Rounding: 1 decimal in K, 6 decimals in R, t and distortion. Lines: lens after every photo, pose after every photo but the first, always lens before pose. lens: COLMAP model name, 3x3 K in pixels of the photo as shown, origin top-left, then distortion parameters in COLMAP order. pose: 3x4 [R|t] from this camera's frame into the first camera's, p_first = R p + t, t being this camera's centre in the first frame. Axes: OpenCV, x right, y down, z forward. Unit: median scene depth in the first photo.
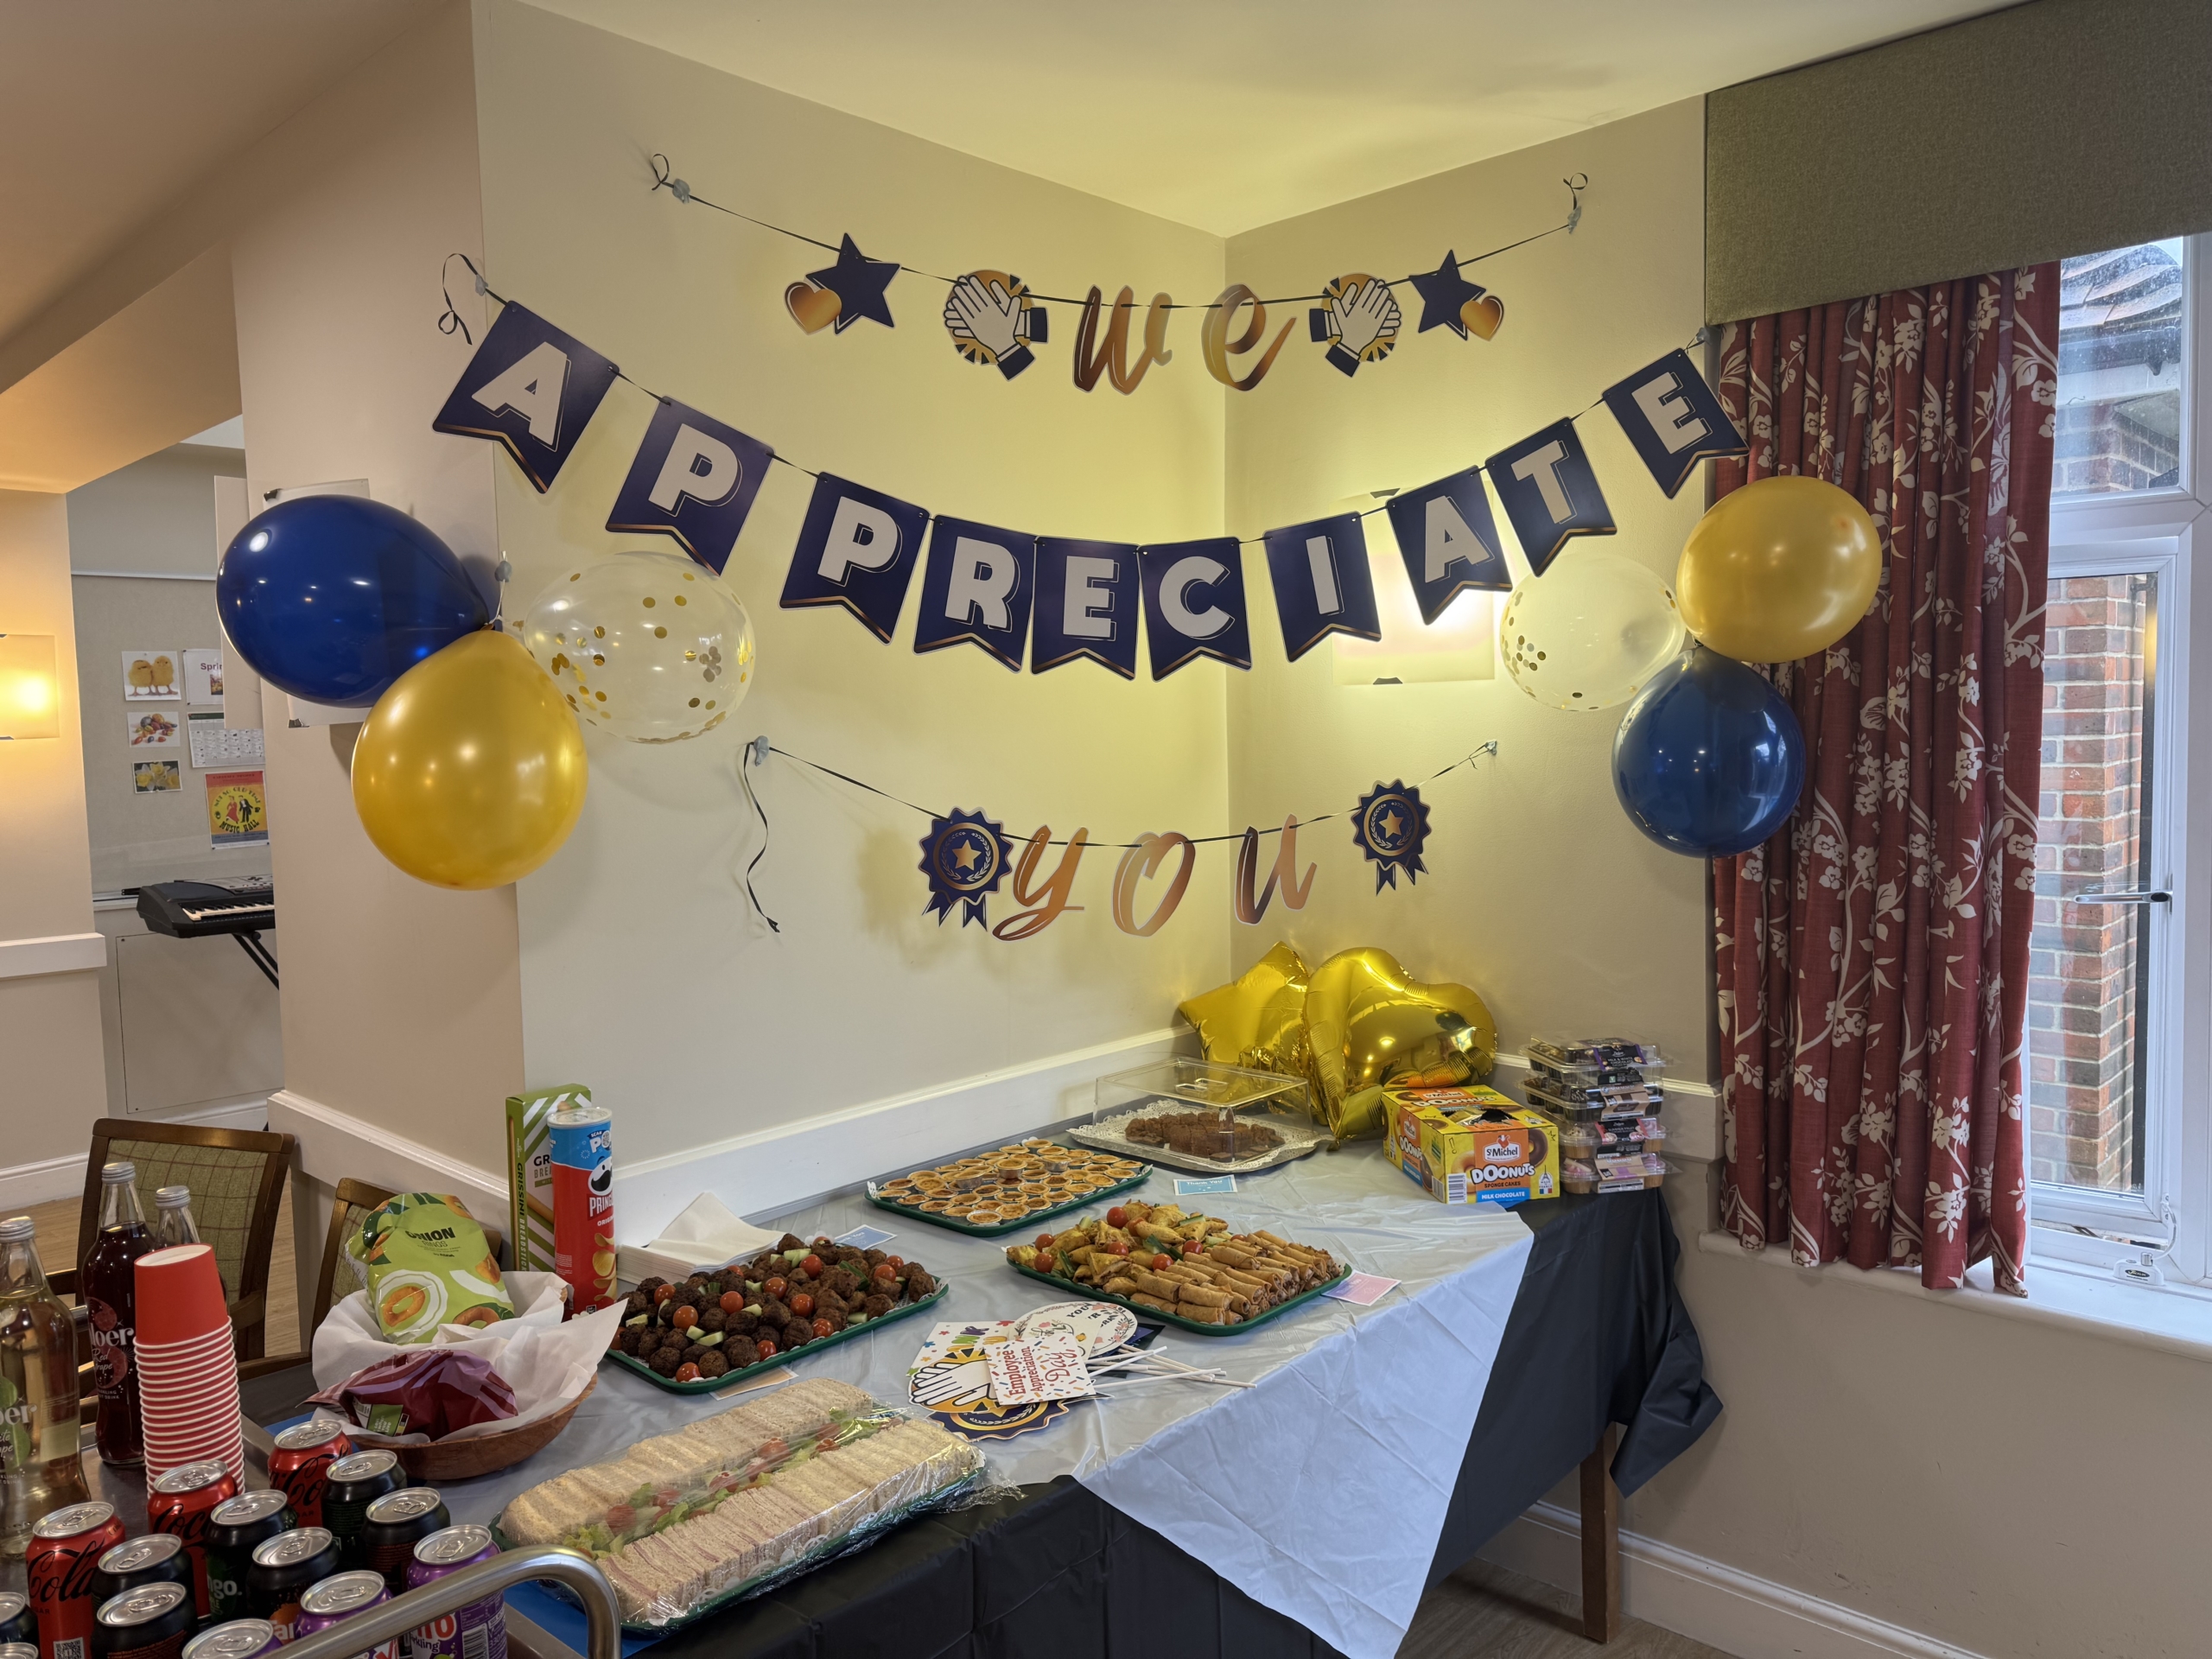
lens RADIAL K [[1581.7, 0, 1106.0], [0, 1581.7, 829.5], [0, 0, 1]] dist [0.068813, -0.135055]
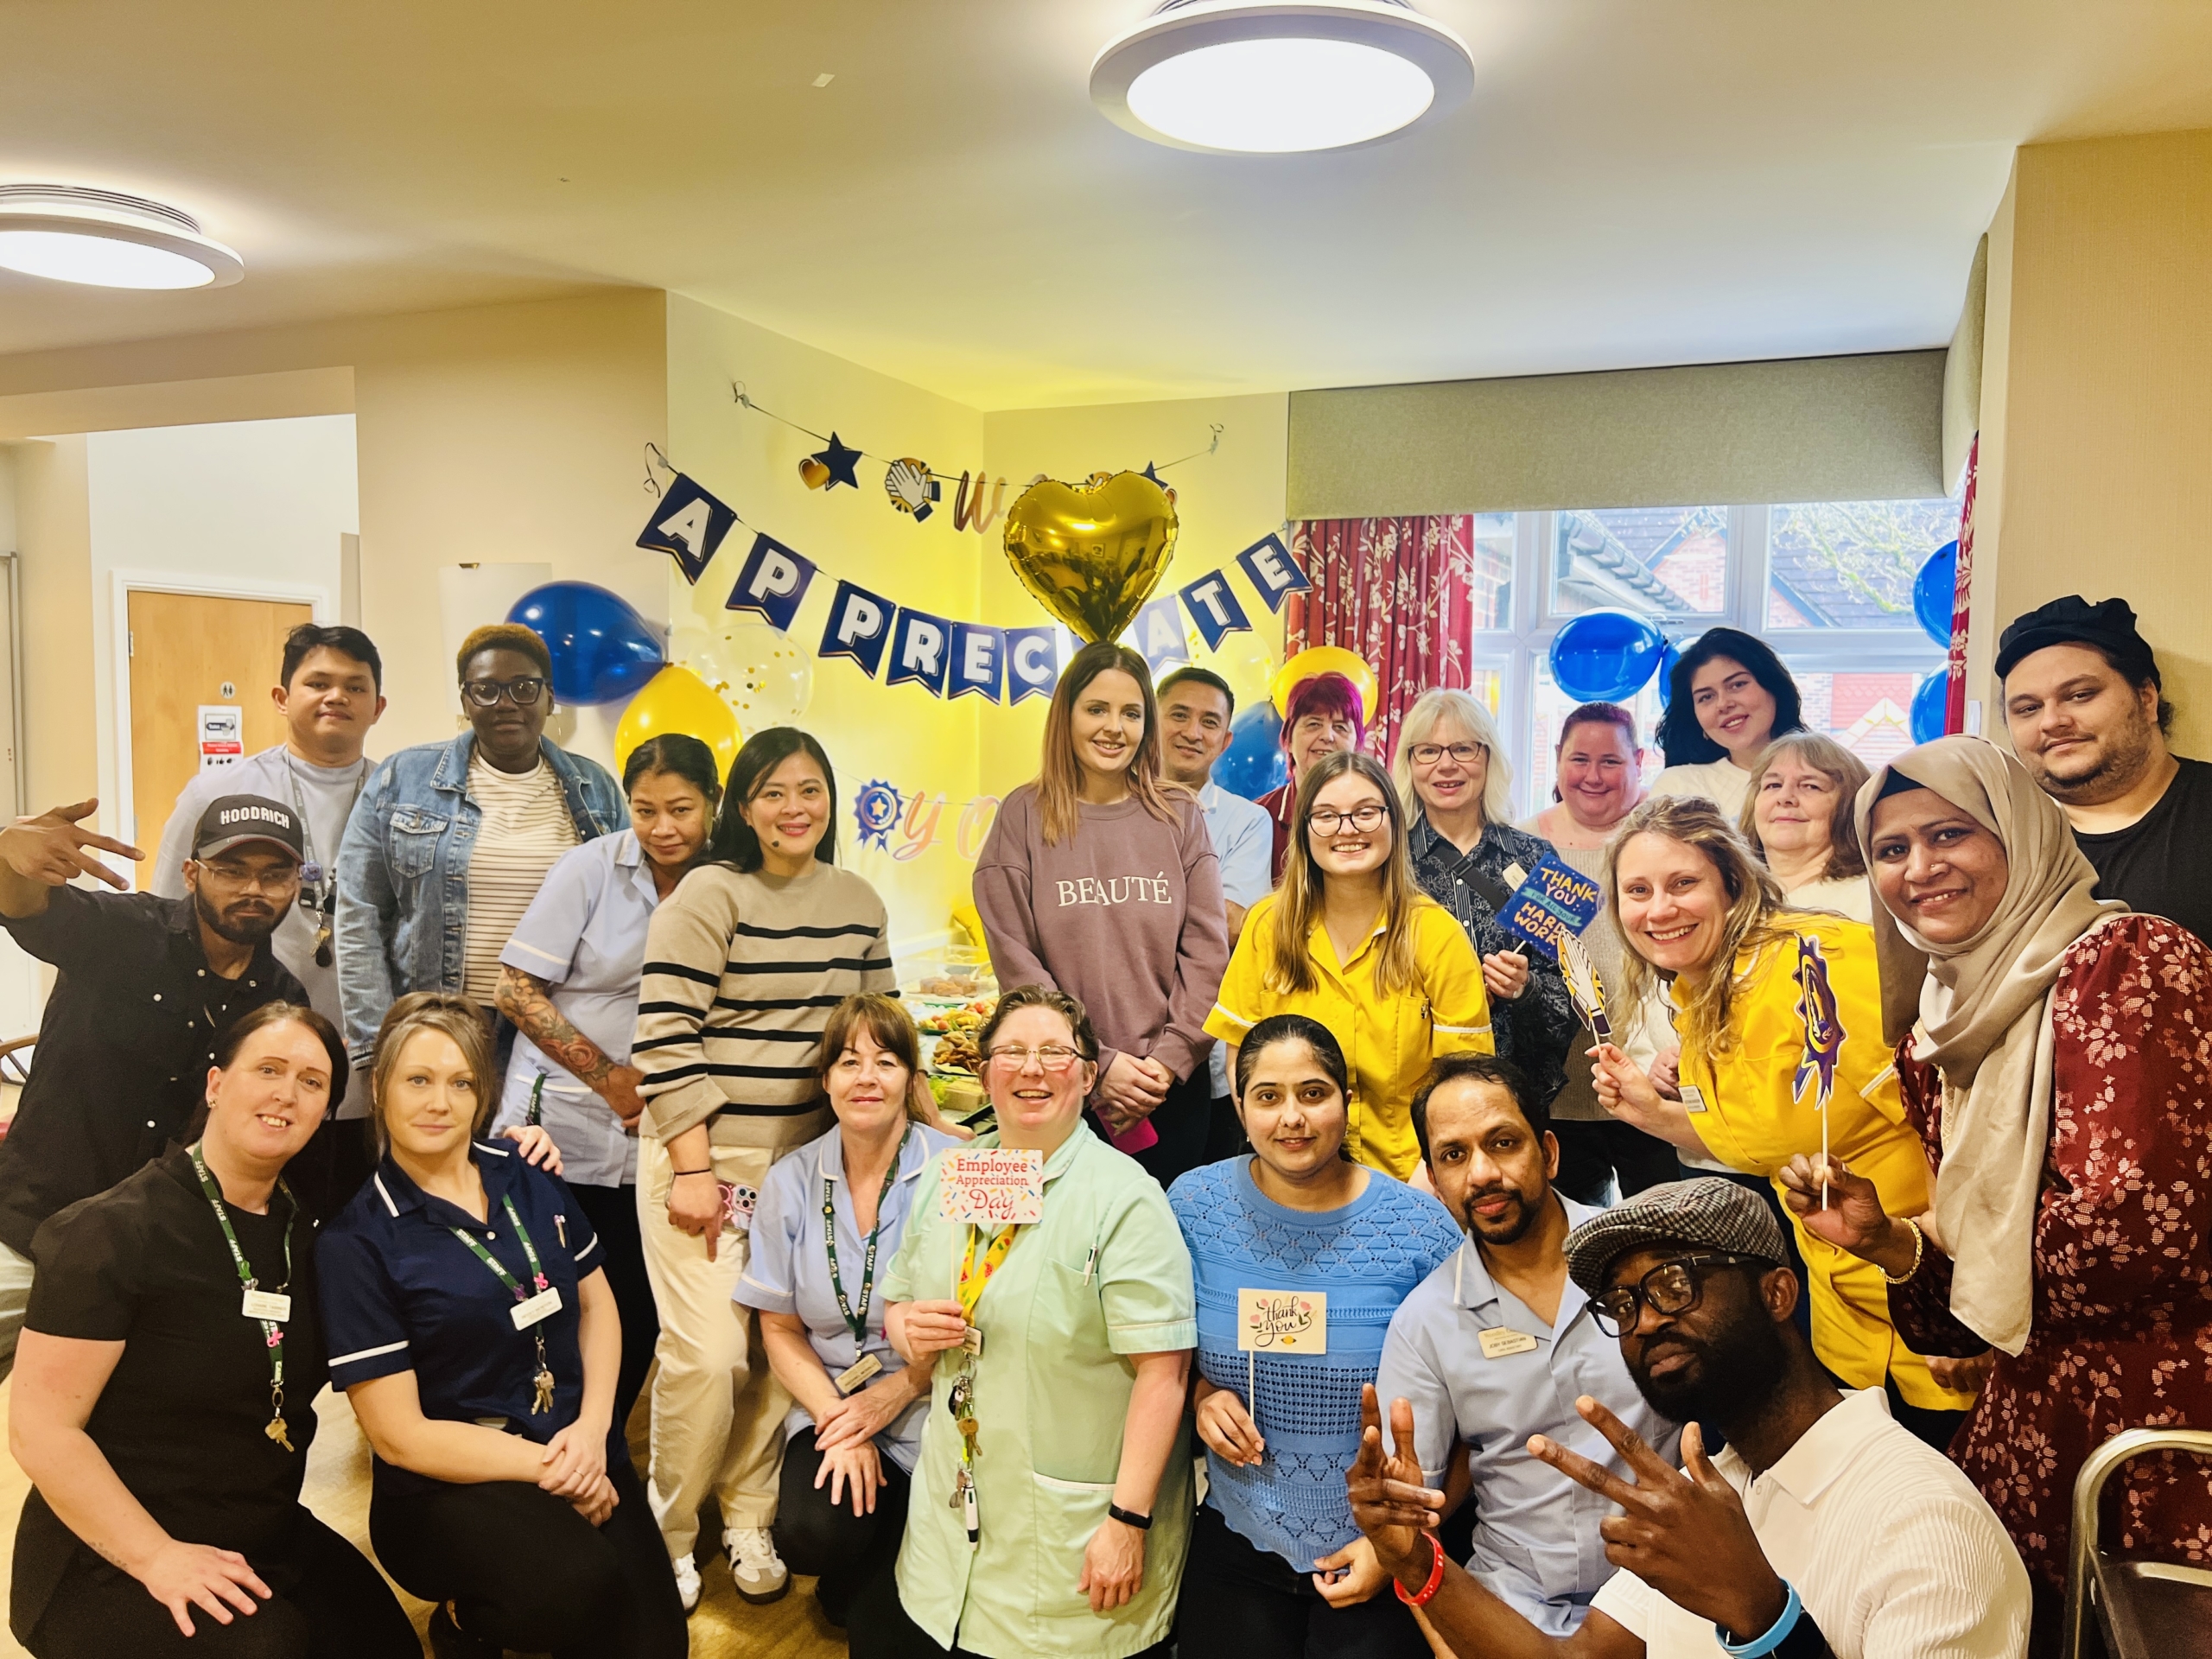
lens RADIAL K [[1663.8, 0, 1106.0], [0, 1663.8, 829.5], [0, 0, 1]] dist [0.001472, -0.000385]
pose [[0.935782, 0.011393, 0.352396, -0.523106], [-0.011287, 0.999934, -0.002355, 0.044584], [-0.352399, -0.001773, 0.935848, -0.756584]]
